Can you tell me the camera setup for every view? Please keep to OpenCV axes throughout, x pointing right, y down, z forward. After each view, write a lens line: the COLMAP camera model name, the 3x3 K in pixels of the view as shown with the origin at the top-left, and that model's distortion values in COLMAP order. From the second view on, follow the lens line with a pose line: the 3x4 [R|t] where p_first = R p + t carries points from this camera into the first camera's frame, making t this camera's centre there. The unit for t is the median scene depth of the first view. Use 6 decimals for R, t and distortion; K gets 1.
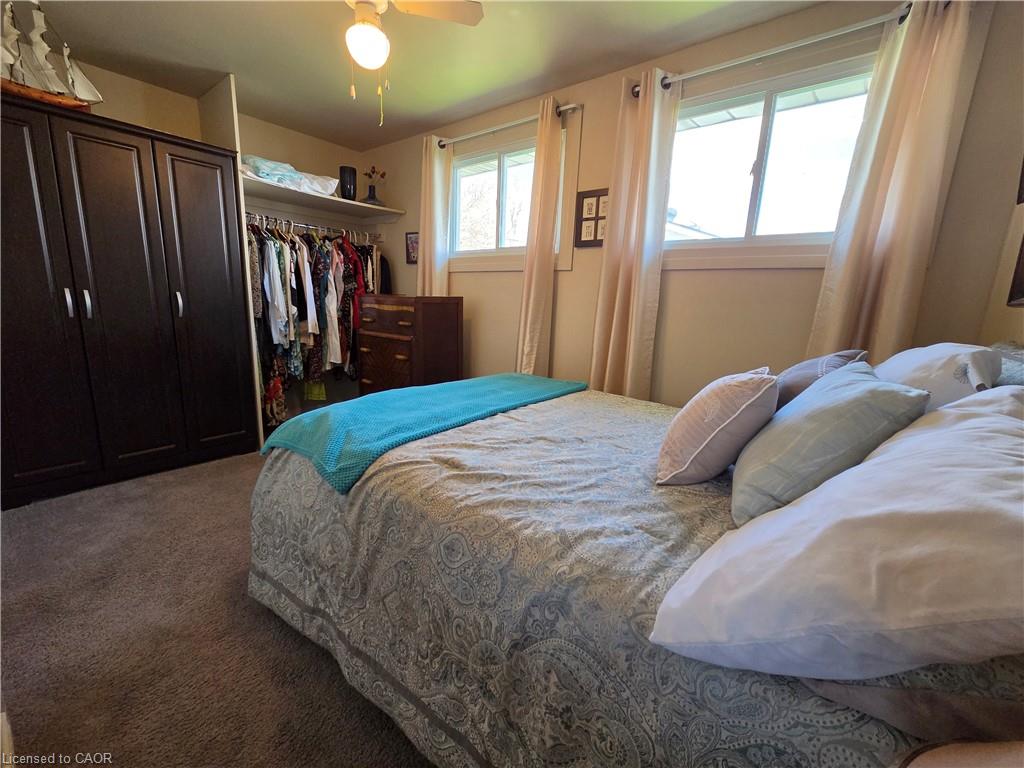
lens RADIAL K [[418.4, 0, 511.4], [0, 418.4, 385.4], [0, 0, 1]] dist [0.002027, -0.000043]
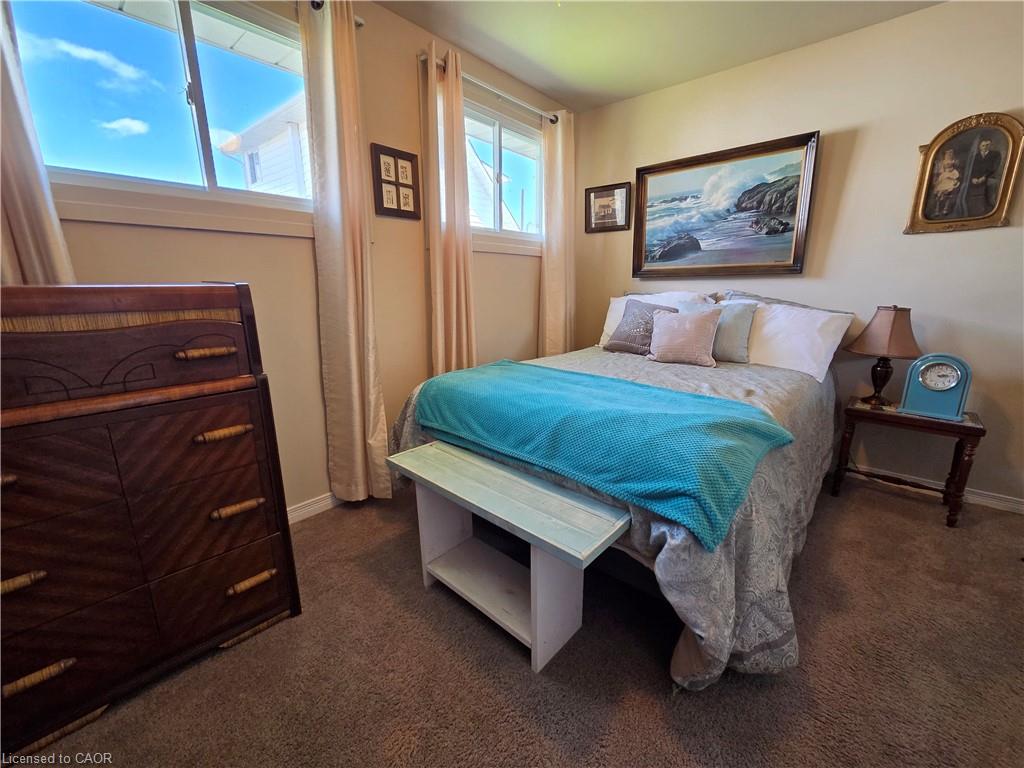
lens RADIAL K [[418.4, 0, 514.8], [0, 418.4, 386.3], [0, 0, 1]] dist [0.002027, -0.000043]
pose [[0.037543, -0.278037, 0.959836, -0.724298], [0.200438, 0.943089, 0.265346, -0.184453], [-0.978987, 0.182426, 0.091135, 0.752175]]
